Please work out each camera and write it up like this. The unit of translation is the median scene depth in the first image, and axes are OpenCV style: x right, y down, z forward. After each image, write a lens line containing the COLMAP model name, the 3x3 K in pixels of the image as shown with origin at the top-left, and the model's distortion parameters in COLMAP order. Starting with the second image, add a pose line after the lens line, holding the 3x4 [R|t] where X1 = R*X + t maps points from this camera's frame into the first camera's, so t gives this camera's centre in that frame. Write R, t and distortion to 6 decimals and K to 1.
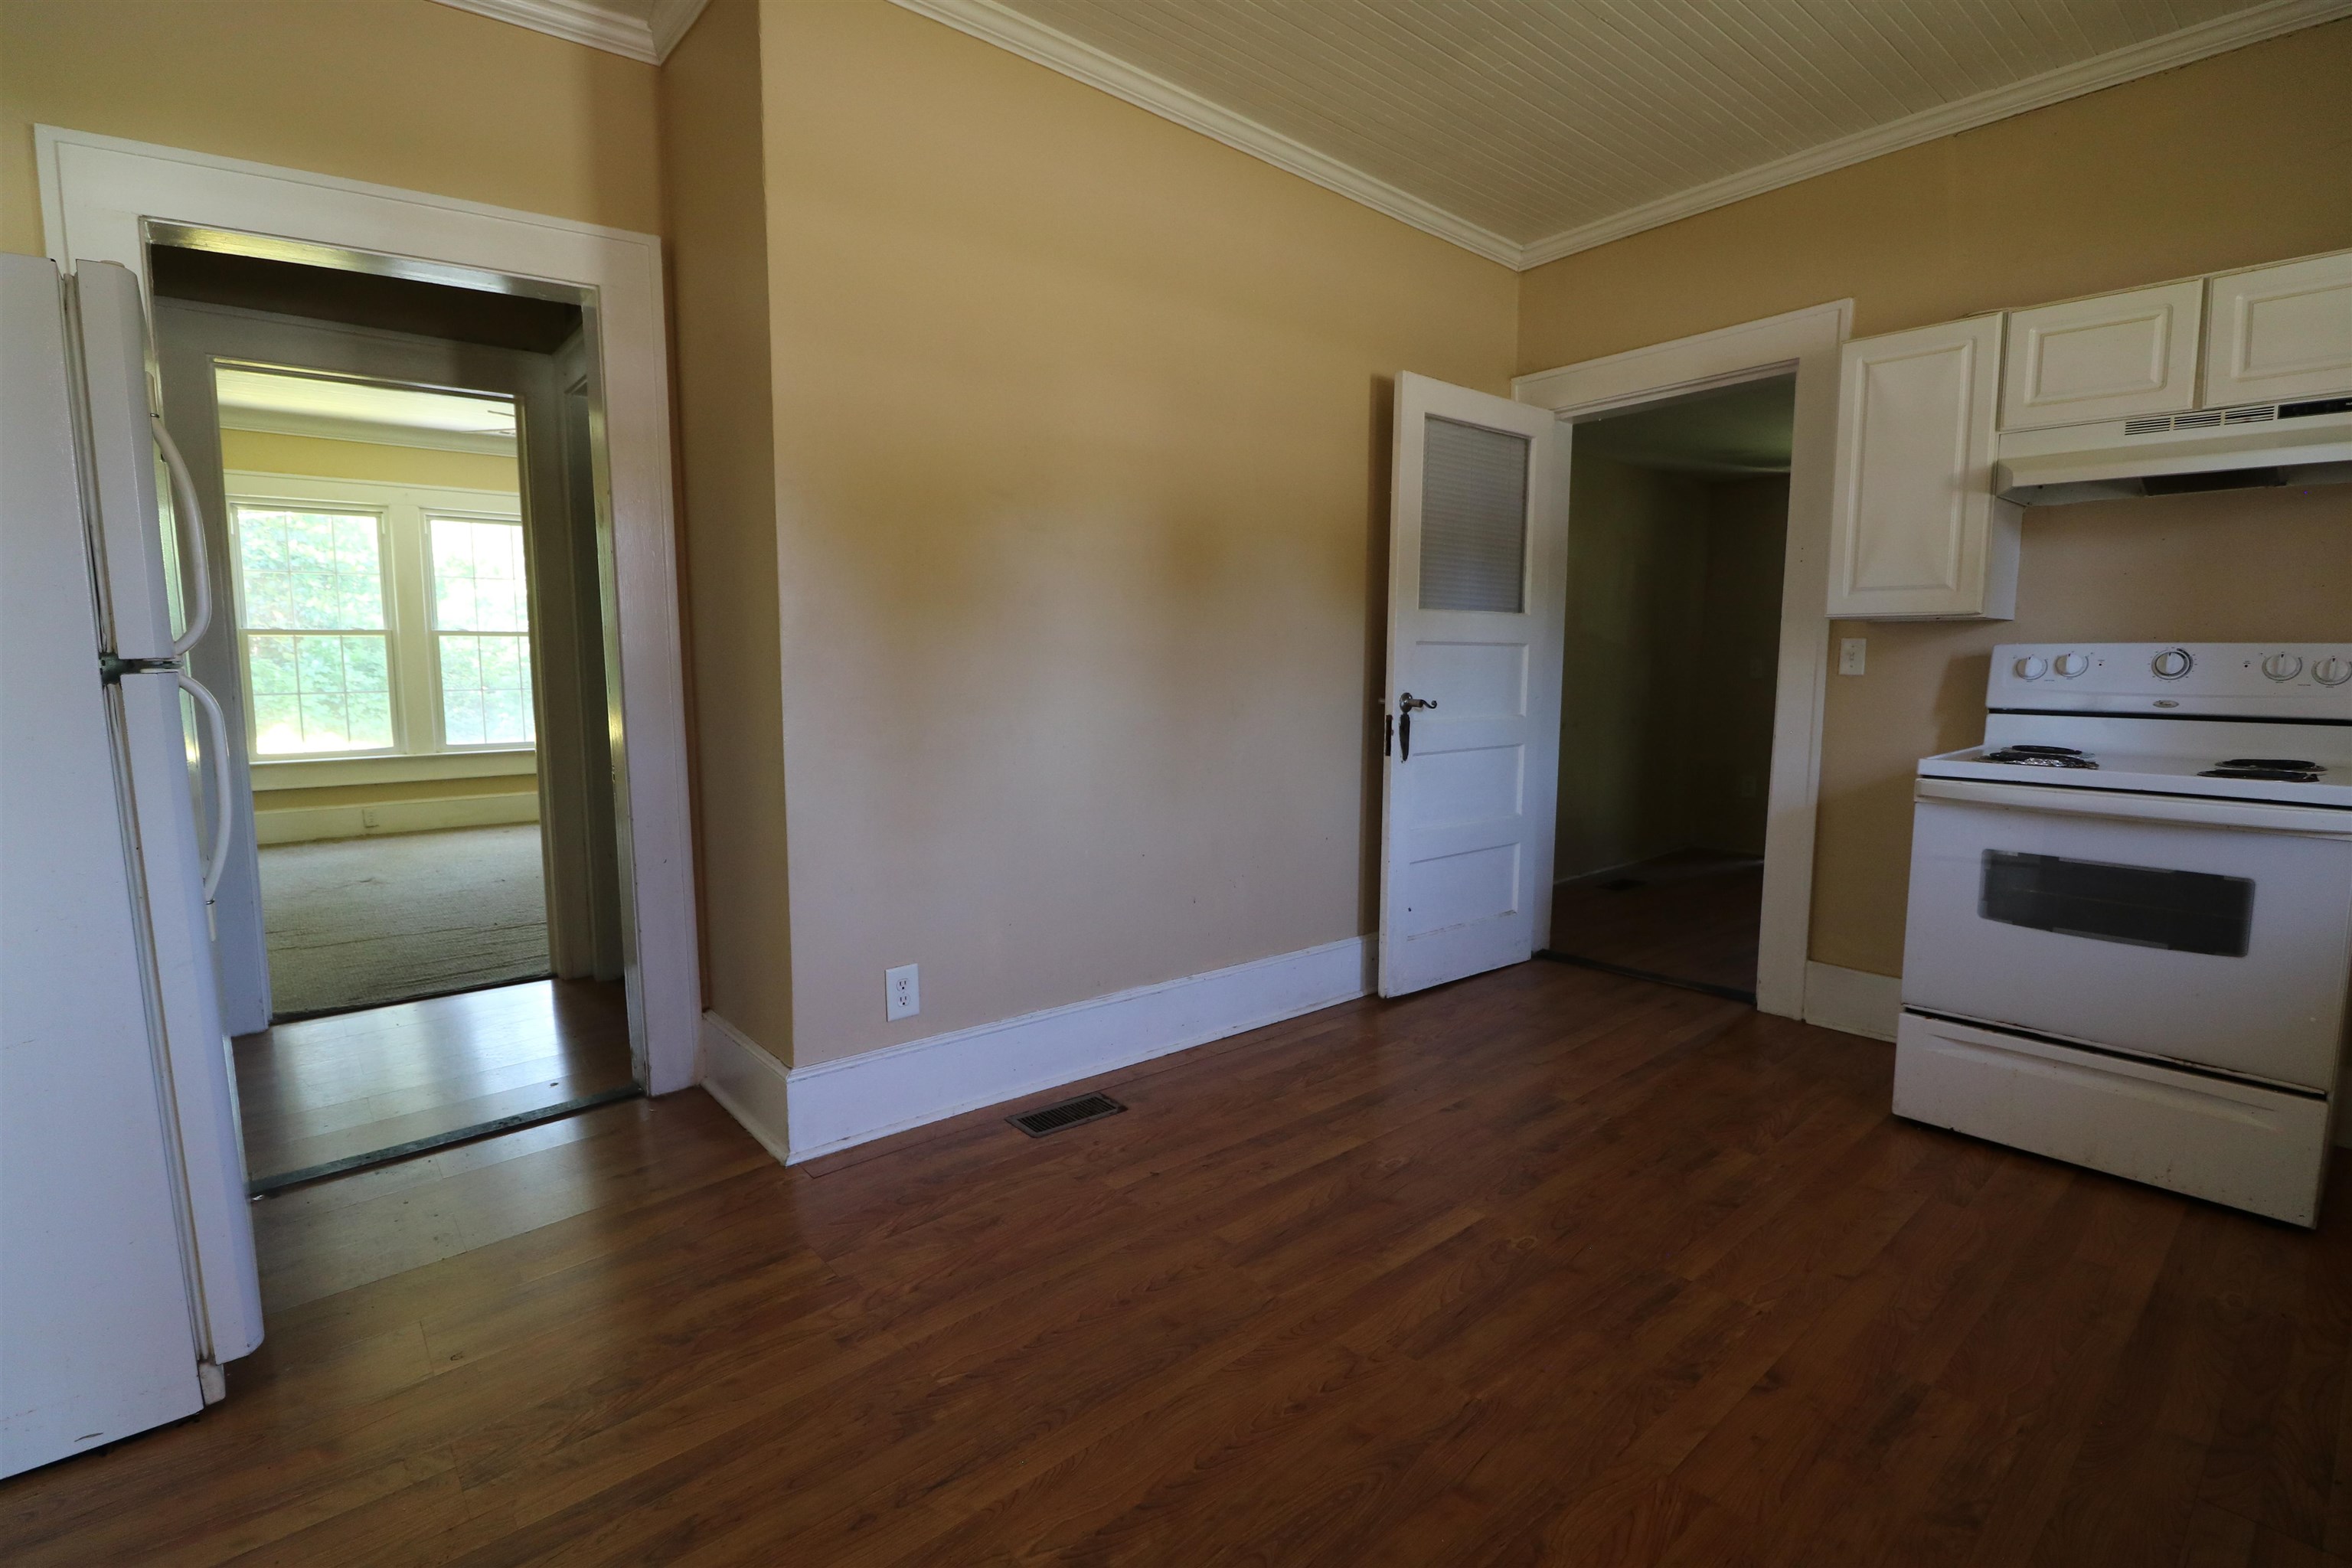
lens RADIAL K [[1078.6, 0, 1180.2], [0, 1078.6, 772.5], [0, 0, 1]] dist [0.000969, -0.011835]
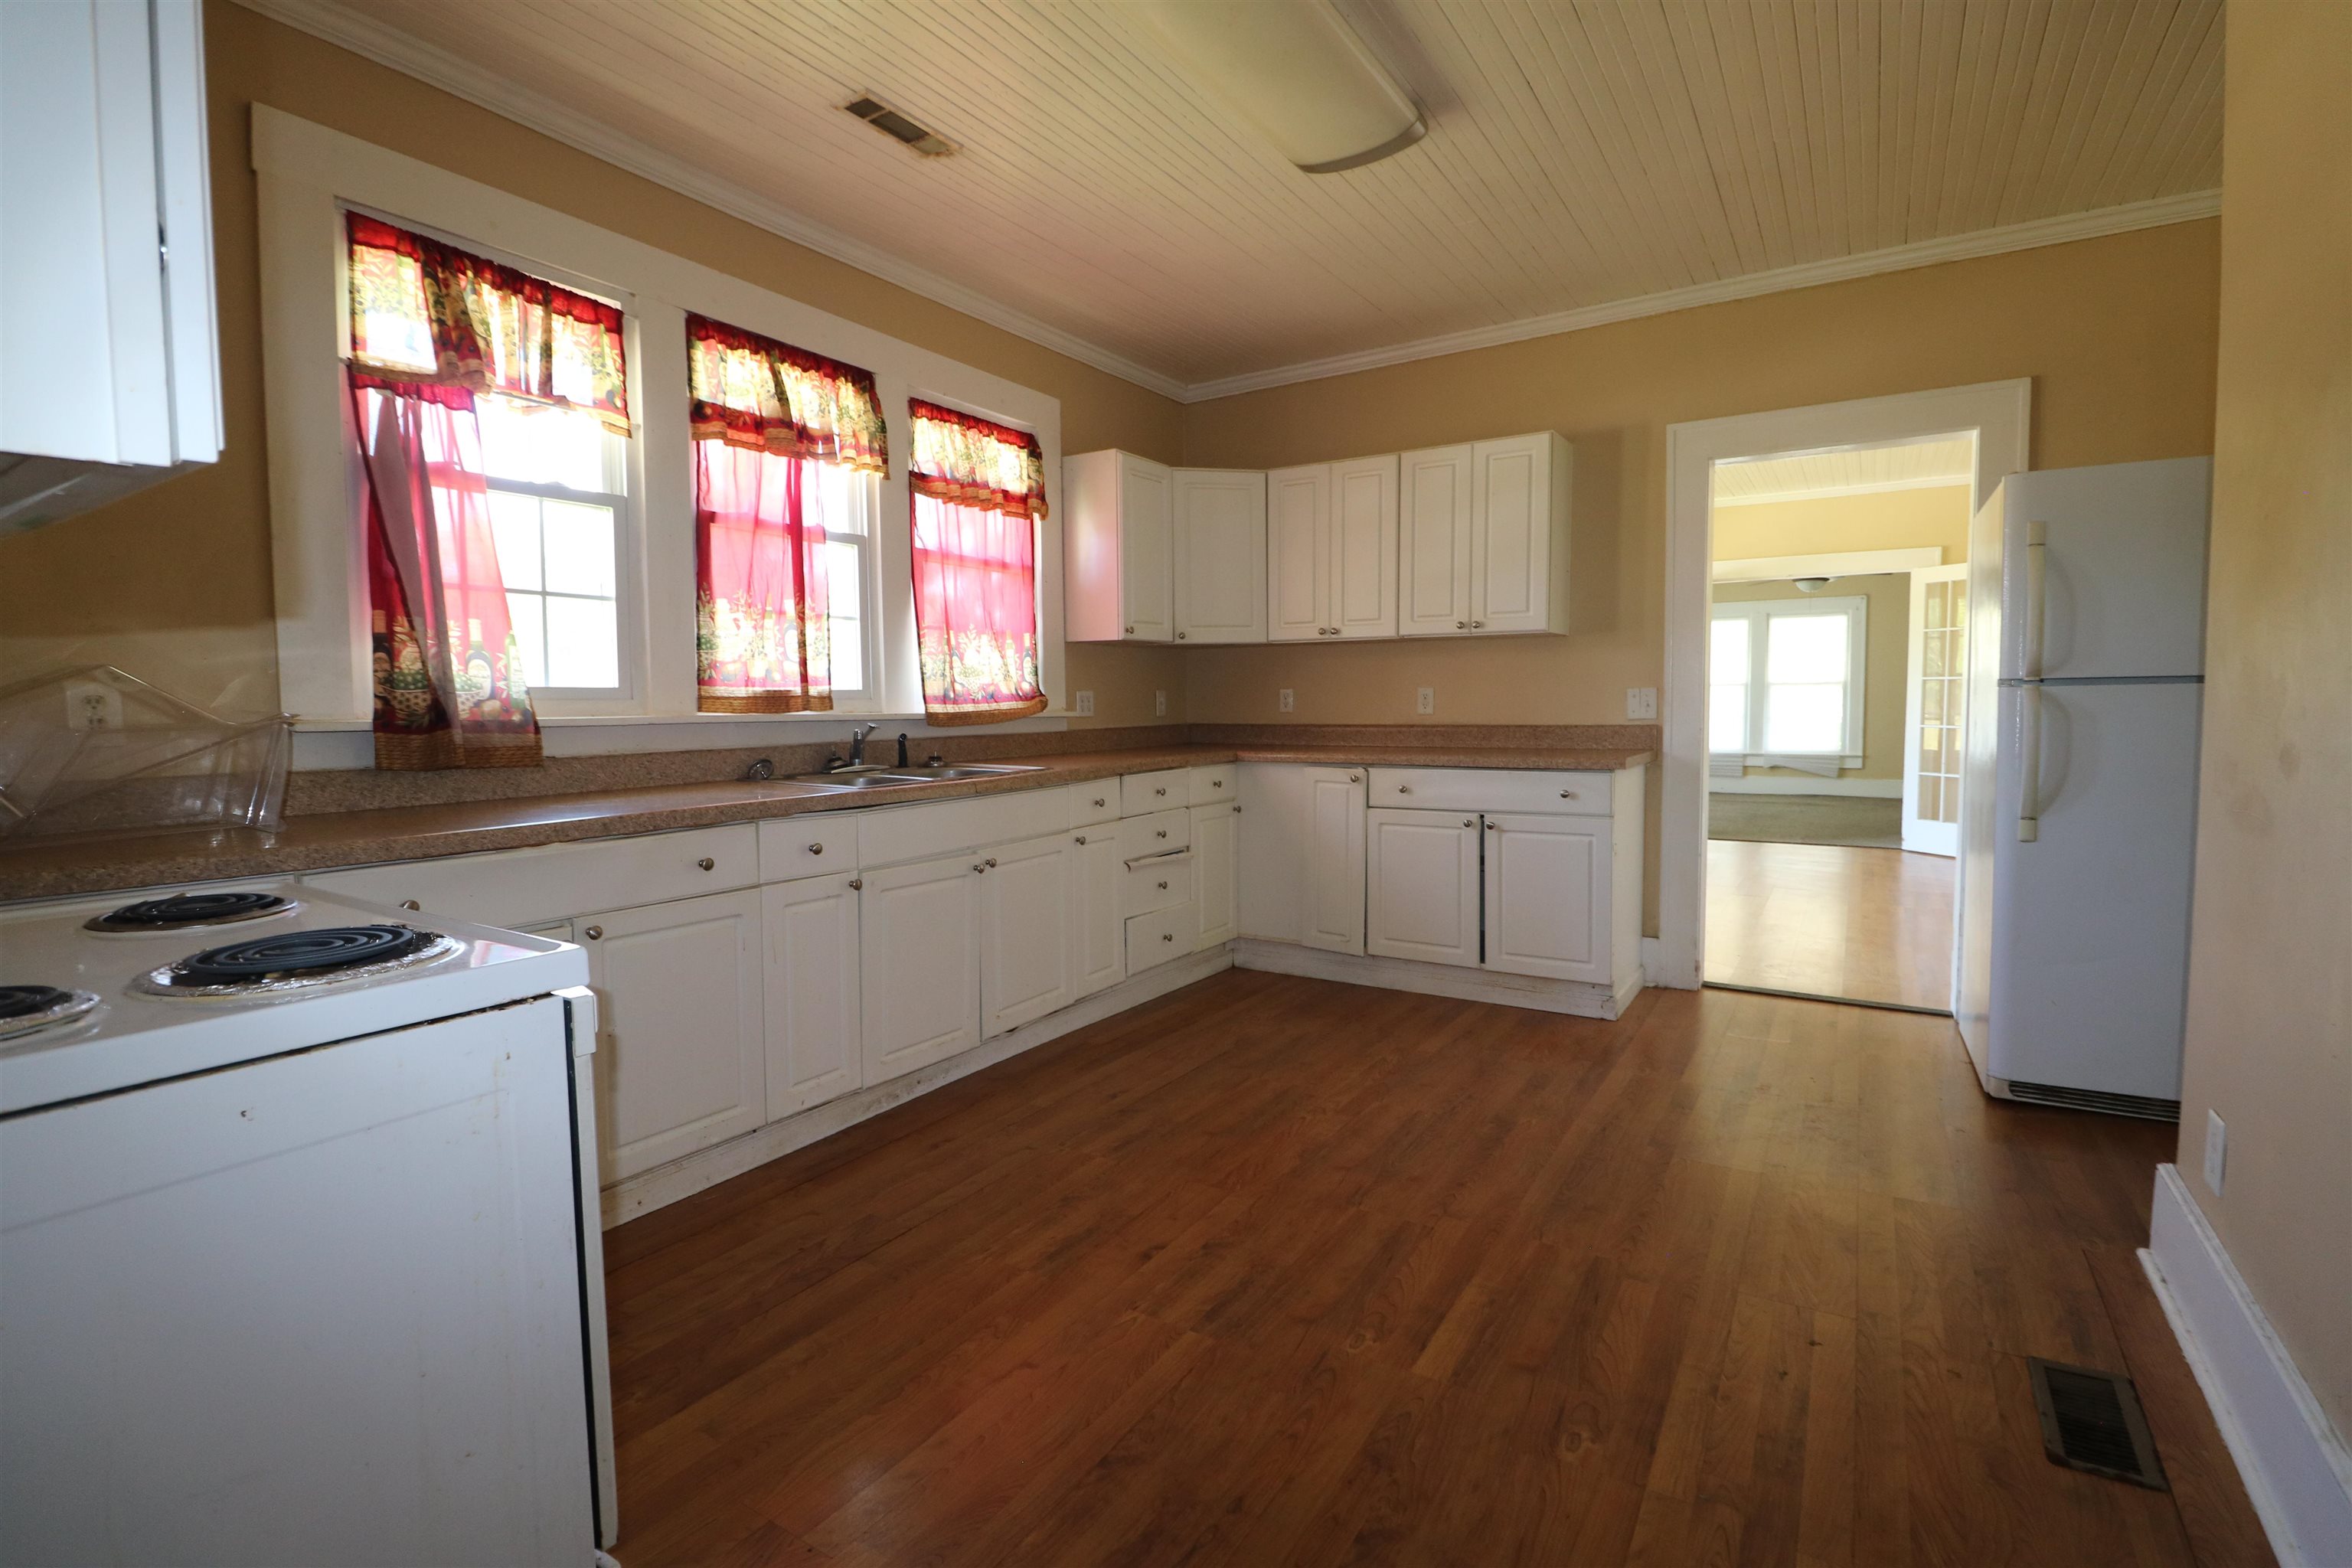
lens RADIAL K [[1103.4, 0, 1157.3], [0, 1103.4, 778.2], [0, 0, 1]] dist [-0.000716, -0.009502]
pose [[-0.959839, 0.033313, -0.278565, 0.637140], [-0.018652, 0.983151, 0.181840, -0.164452], [0.279929, 0.179733, -0.943046, 1.535295]]
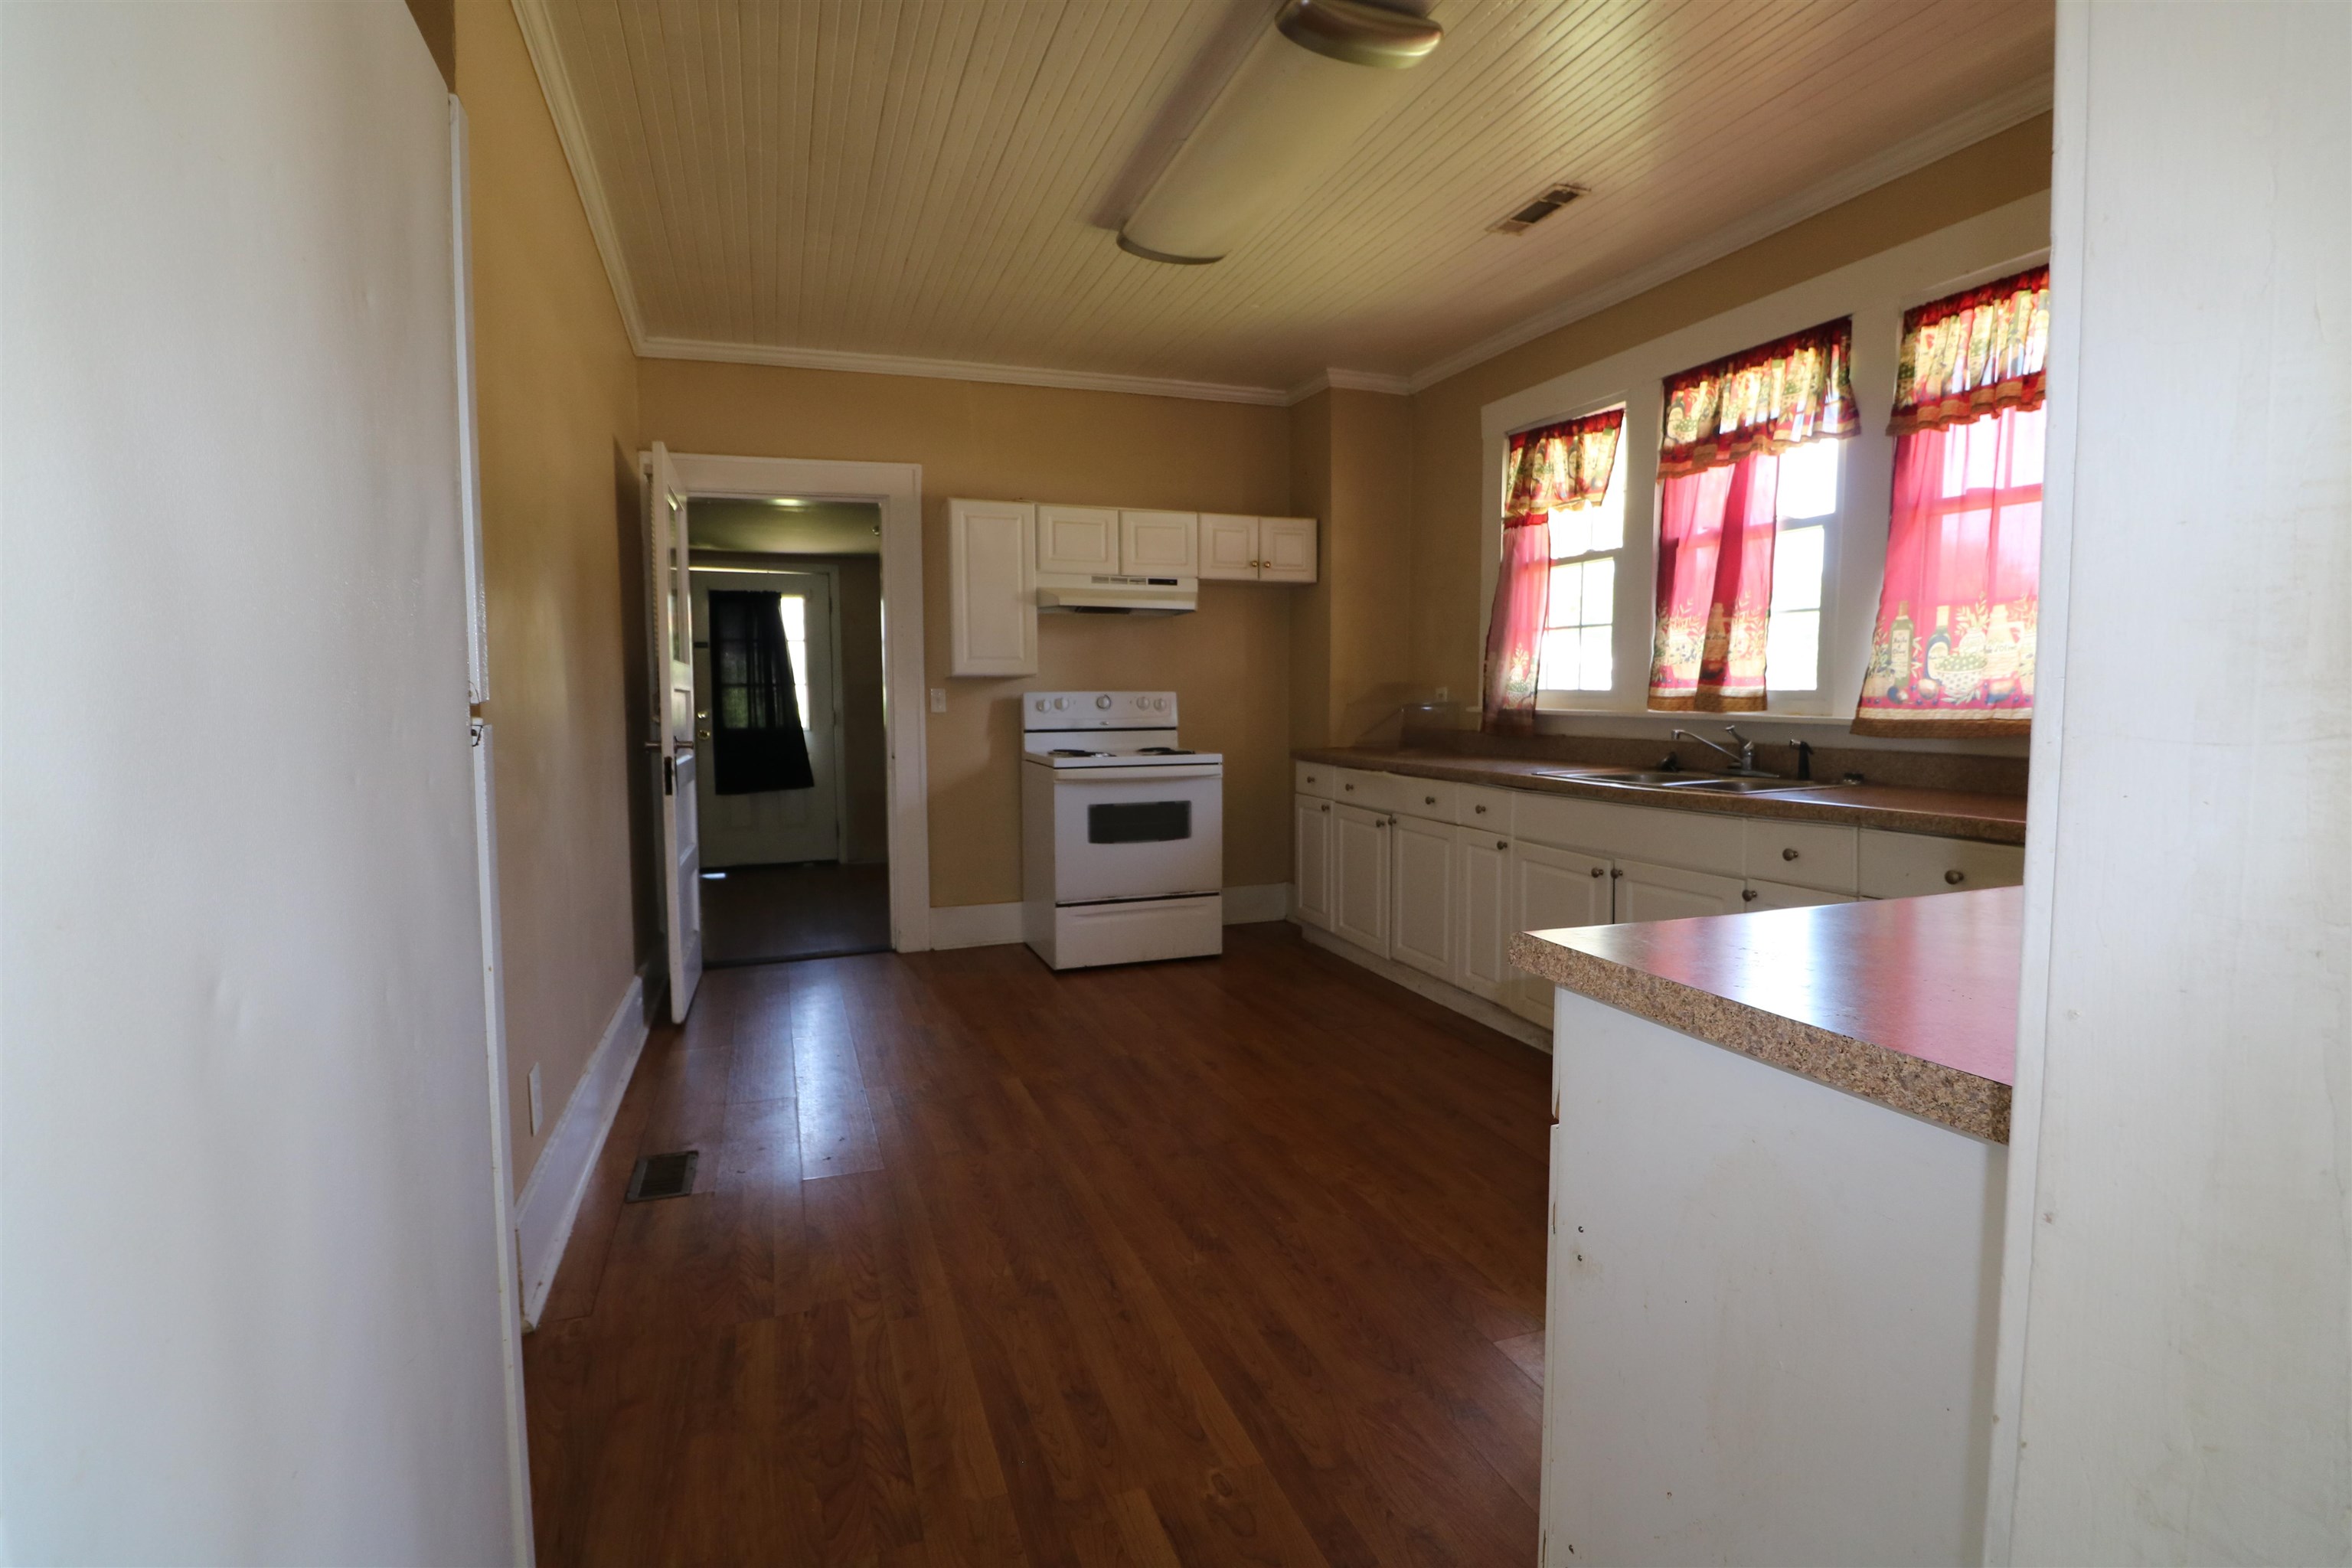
lens RADIAL K [[1065.5, 0, 1170.3], [0, 1065.5, 775.1], [0, 0, 1]] dist [0.000783, 0.000018]
pose [[0.354588, -0.069722, 0.932420, -0.903515], [0.108348, 0.993562, 0.033091, -0.023700], [-0.928724, 0.089292, 0.359859, 0.229389]]
